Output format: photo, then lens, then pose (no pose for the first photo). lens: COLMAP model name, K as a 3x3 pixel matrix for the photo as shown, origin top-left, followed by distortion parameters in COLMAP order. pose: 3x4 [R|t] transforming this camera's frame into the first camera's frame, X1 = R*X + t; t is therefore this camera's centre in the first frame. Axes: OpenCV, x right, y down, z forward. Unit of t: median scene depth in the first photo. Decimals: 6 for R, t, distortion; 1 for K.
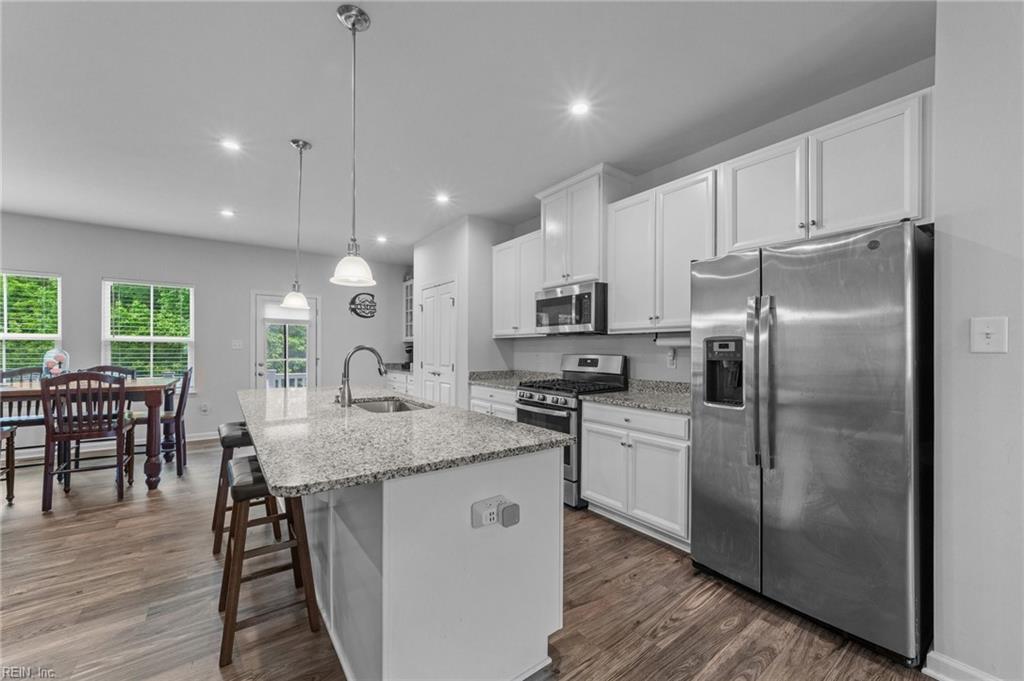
lens RADIAL K [[387.9, 0, 513.1], [0, 387.9, 346.4], [0, 0, 1]] dist [-0.009693, 0.003128]
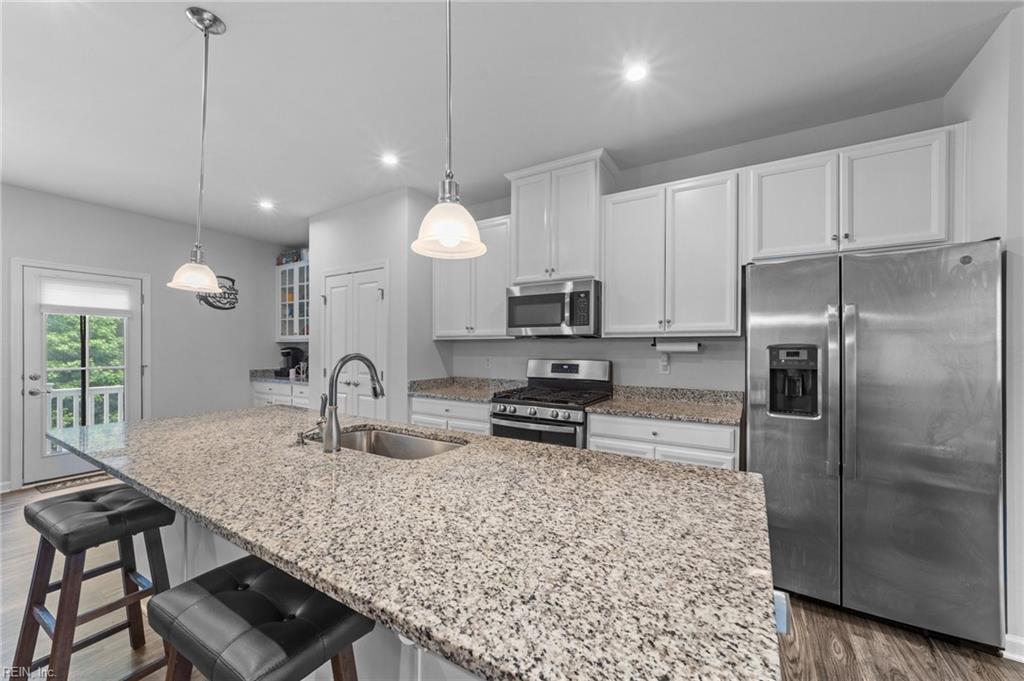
lens RADIAL K [[387.9, 0, 511.7], [0, 387.9, 347.4], [0, 0, 1]] dist [-0.009693, 0.003128]
pose [[0.929490, 0.001728, 0.368842, -0.285961], [-0.003250, 0.999989, 0.003506, -0.011184], [-0.368832, -0.004458, 0.929485, 0.227471]]
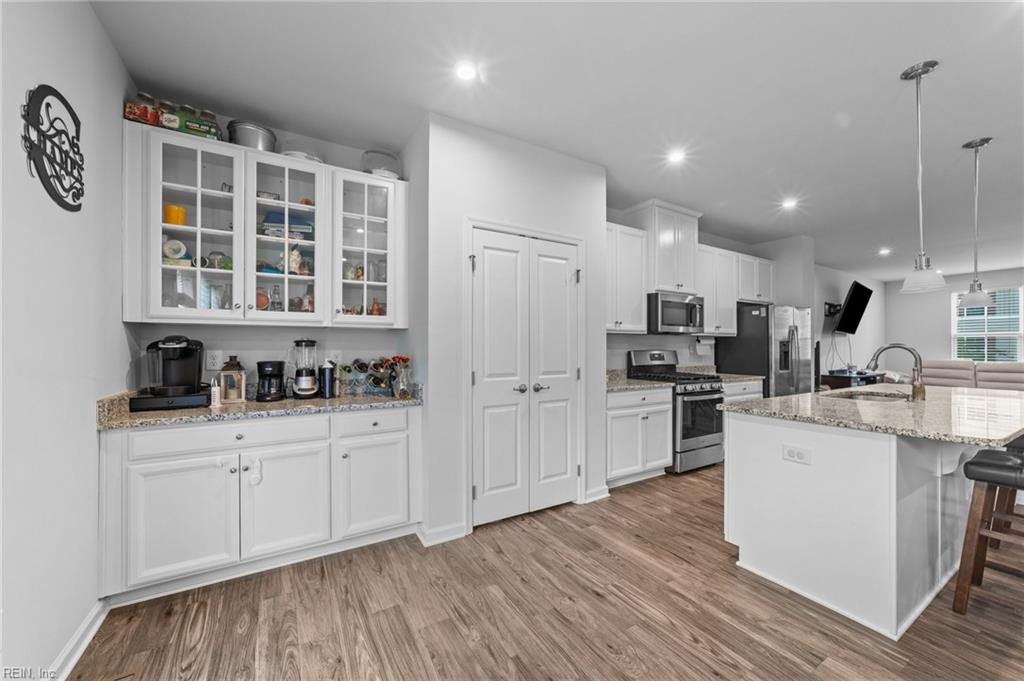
lens RADIAL K [[387.9, 0, 510.9], [0, 387.9, 347.6], [0, 0, 1]] dist [-0.009693, 0.003128]
pose [[0.103418, -0.005500, 0.994623, -1.192346], [-0.007782, 0.999950, 0.006339, 0.008518], [-0.994608, -0.008396, 0.103370, 1.486477]]
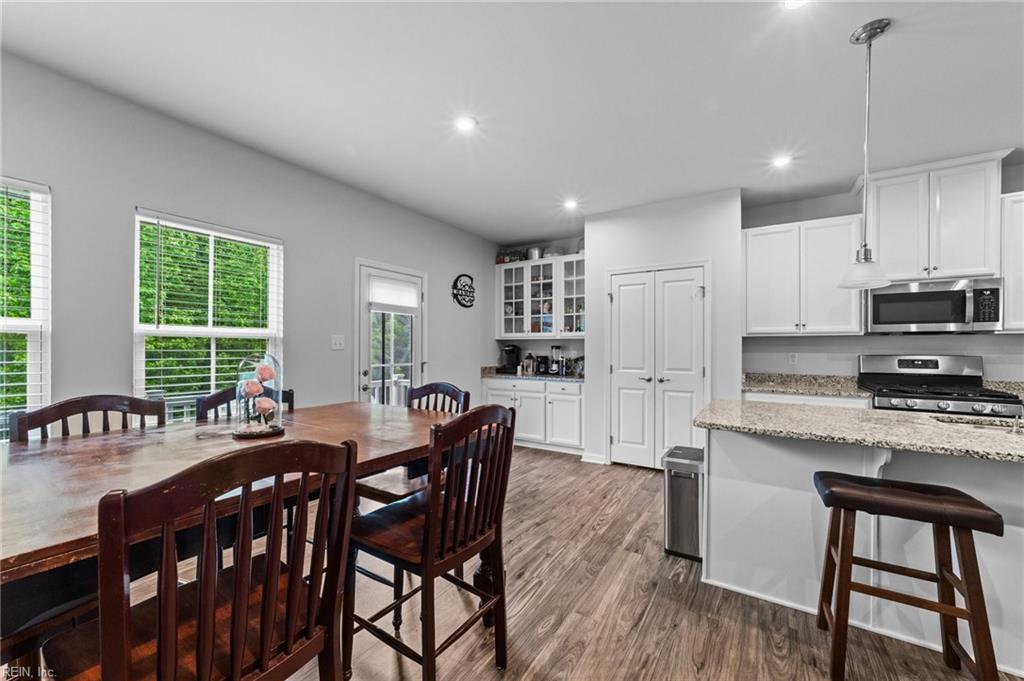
lens RADIAL K [[387.9, 0, 516.0], [0, 387.9, 347.7], [0, 0, 1]] dist [-0.009693, 0.003128]
pose [[0.932537, -0.001613, 0.361071, -1.163474], [-0.001717, 0.999959, 0.008899, -0.004328], [-0.361070, -0.008919, 0.932496, 0.541527]]
